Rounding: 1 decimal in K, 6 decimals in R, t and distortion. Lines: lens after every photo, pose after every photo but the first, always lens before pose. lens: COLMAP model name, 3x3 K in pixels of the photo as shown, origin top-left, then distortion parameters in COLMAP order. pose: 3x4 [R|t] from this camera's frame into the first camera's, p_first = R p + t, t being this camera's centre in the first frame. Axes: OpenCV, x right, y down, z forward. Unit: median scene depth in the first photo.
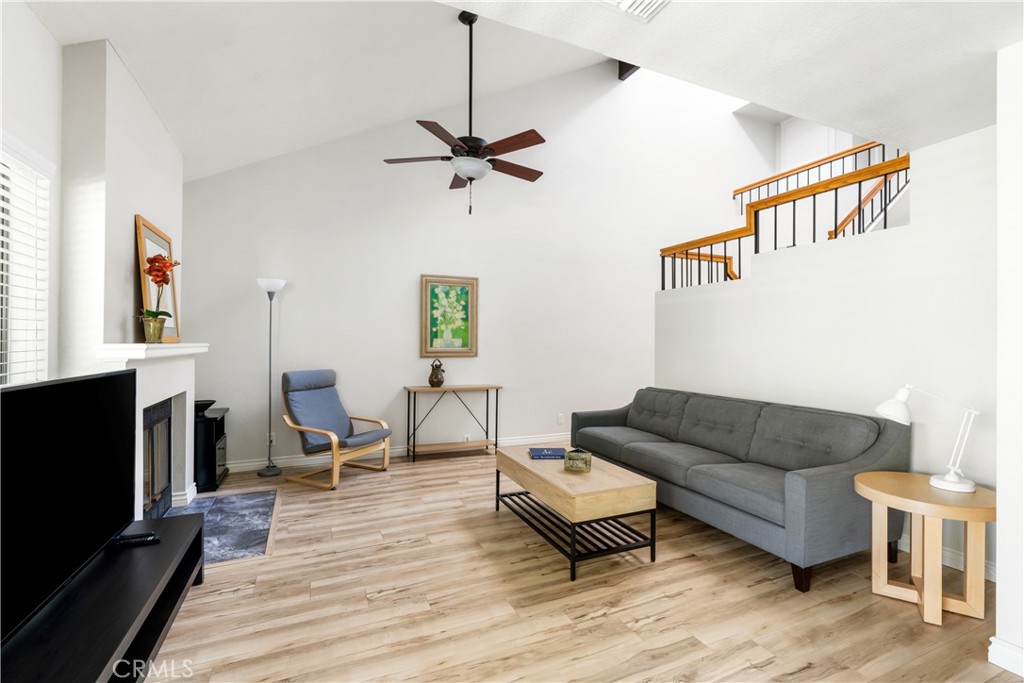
lens RADIAL K [[466.9, 0, 525.4], [0, 466.9, 340.5], [0, 0, 1]] dist [-0.001831, -0.000340]
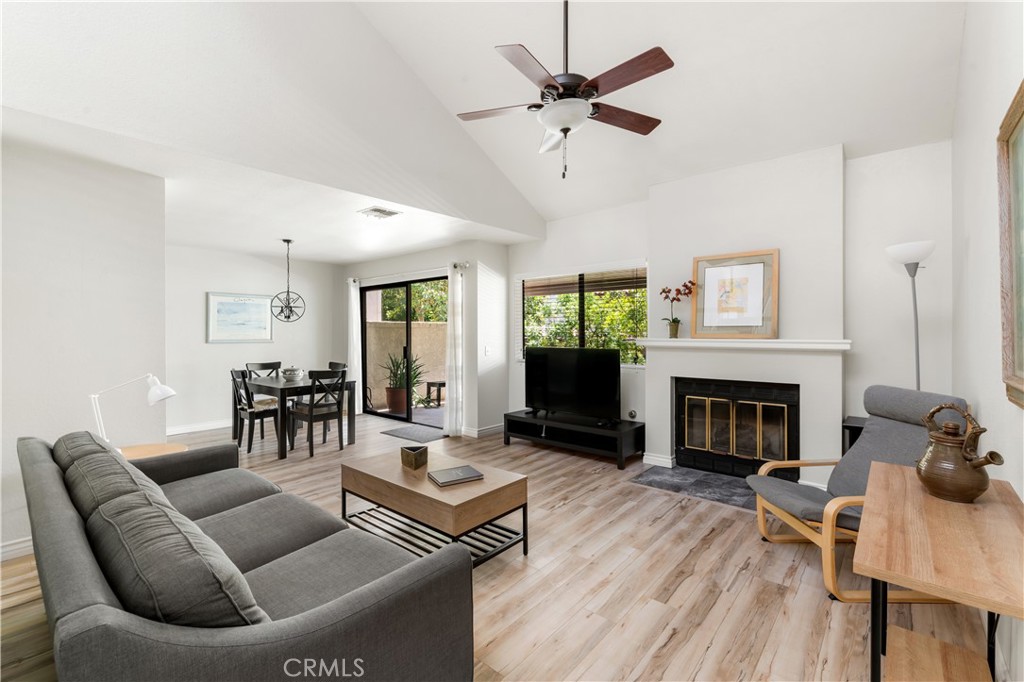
lens RADIAL K [[441.3, 0, 531.2], [0, 441.3, 331.1], [0, 0, 1]] dist [0.000481, 0.000028]
pose [[-0.897885, 0.002067, -0.440225, 0.245997], [0.003753, 0.999989, -0.002958, -0.011558], [0.440213, -0.004308, -0.897883, 1.581383]]
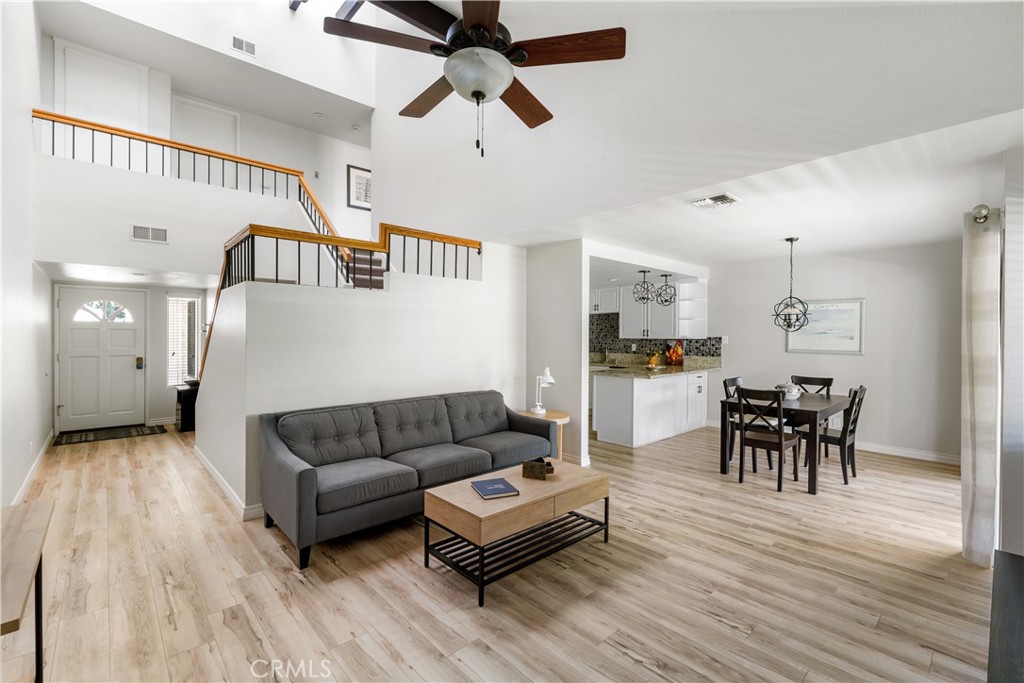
lens RADIAL K [[452.6, 0, 505.8], [0, 452.6, 336.8], [0, 0, 1]] dist [0.001996, 0.000027]
pose [[-0.303377, -0.014203, 0.952765, -0.667058], [-0.009979, 0.999881, 0.011728, -0.041662], [-0.952818, -0.005950, -0.303482, 1.104684]]
